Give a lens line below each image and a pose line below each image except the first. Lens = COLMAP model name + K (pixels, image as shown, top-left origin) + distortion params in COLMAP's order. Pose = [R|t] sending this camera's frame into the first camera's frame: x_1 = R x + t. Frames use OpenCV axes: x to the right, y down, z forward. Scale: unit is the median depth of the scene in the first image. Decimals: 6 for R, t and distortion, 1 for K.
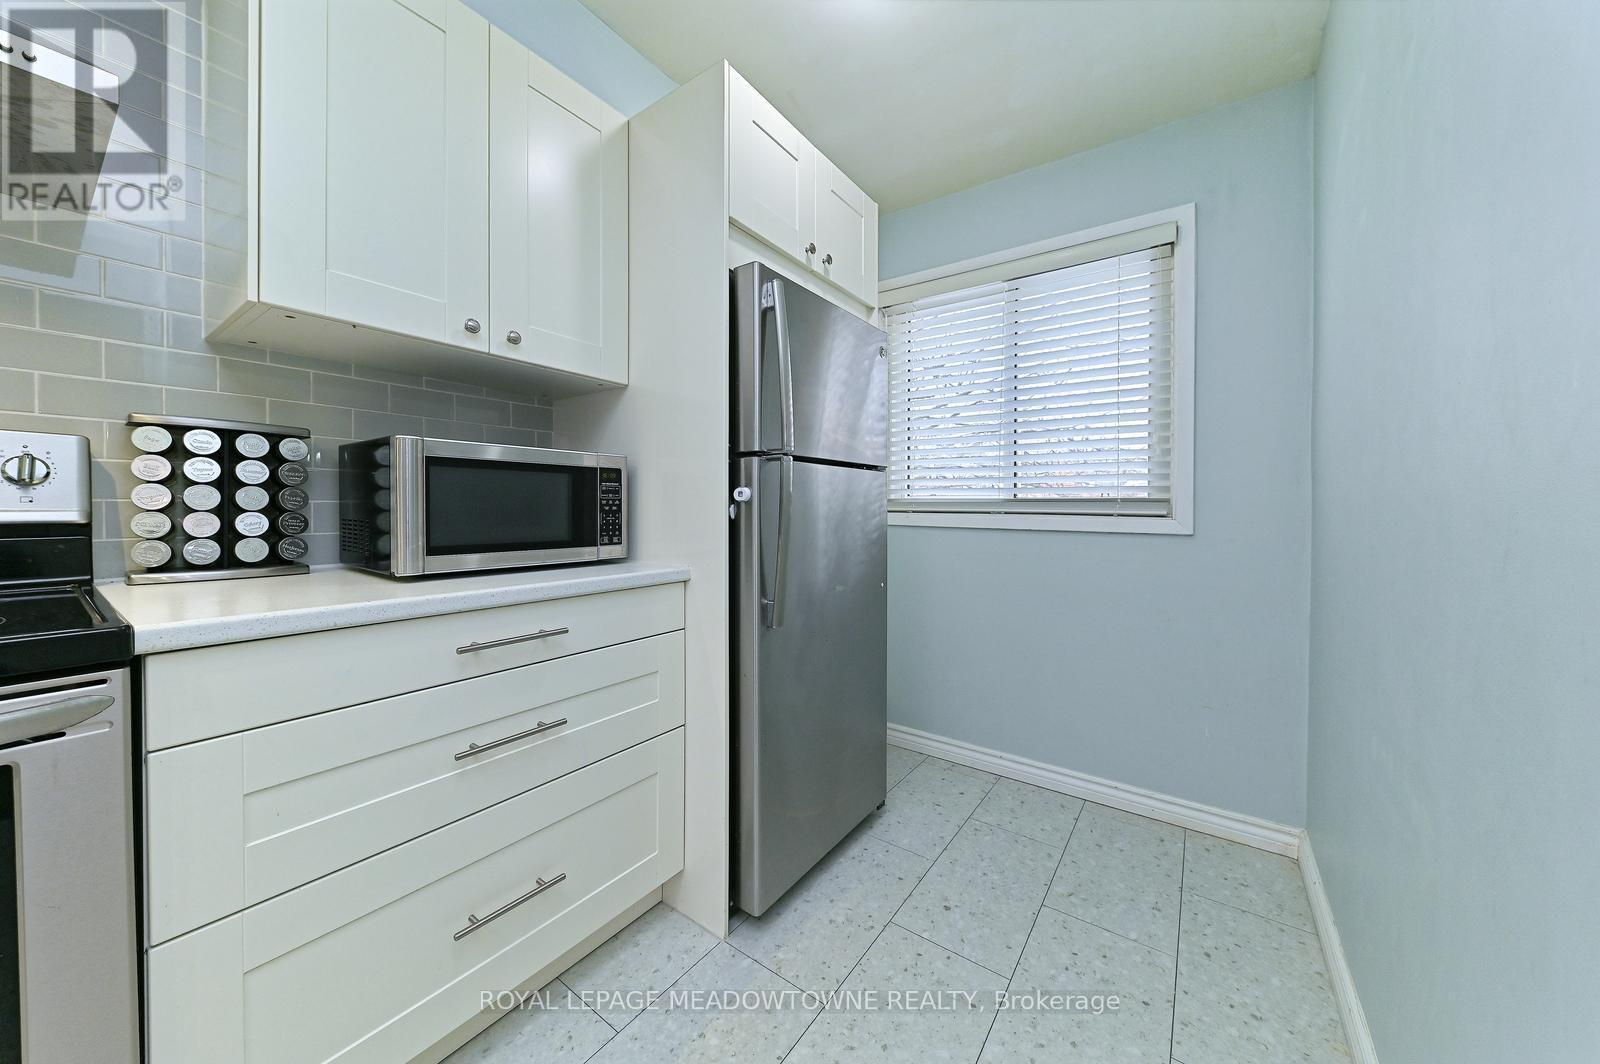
lens RADIAL K [[558.1, 0, 808.5], [0, 558.1, 513.9], [0, 0, 1]] dist [0.001358, -0.001598]
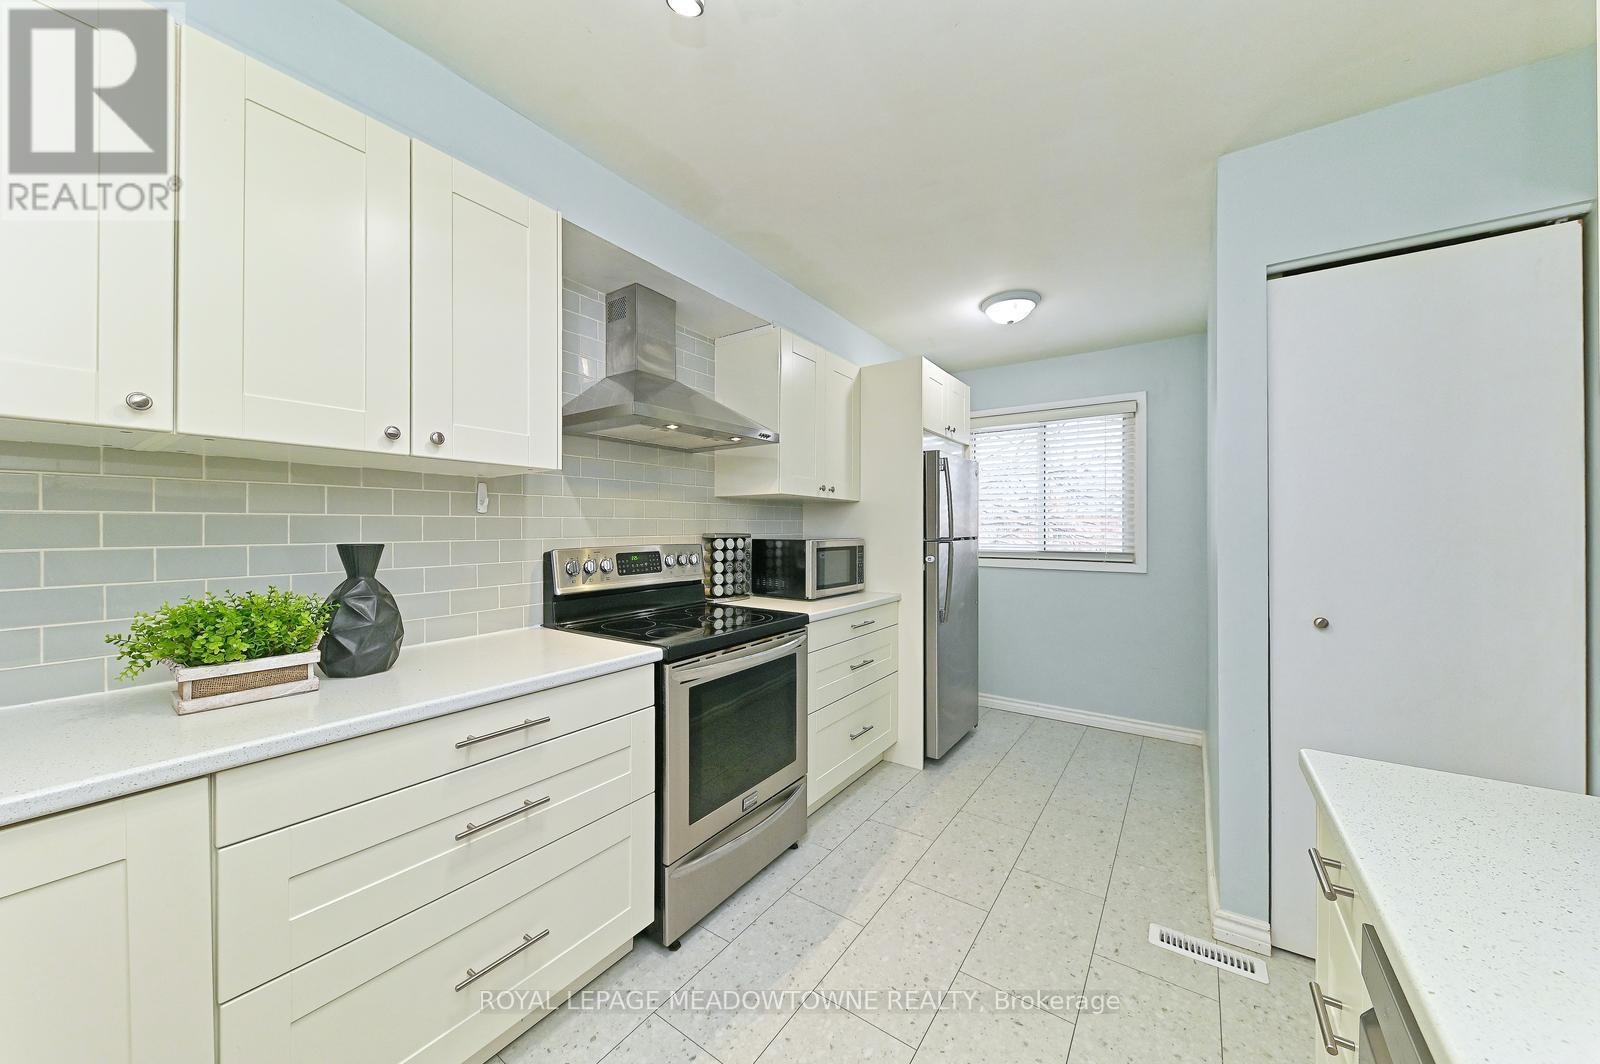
lens RADIAL K [[558.1, 0, 812.9], [0, 558.1, 535.4], [0, 0, 1]] dist [0.001358, -0.001598]
pose [[0.999729, -0.005183, 0.022691, -0.579377], [0.005246, 0.999982, -0.002744, -0.115901], [-0.022676, 0.002863, 0.999739, -1.050290]]
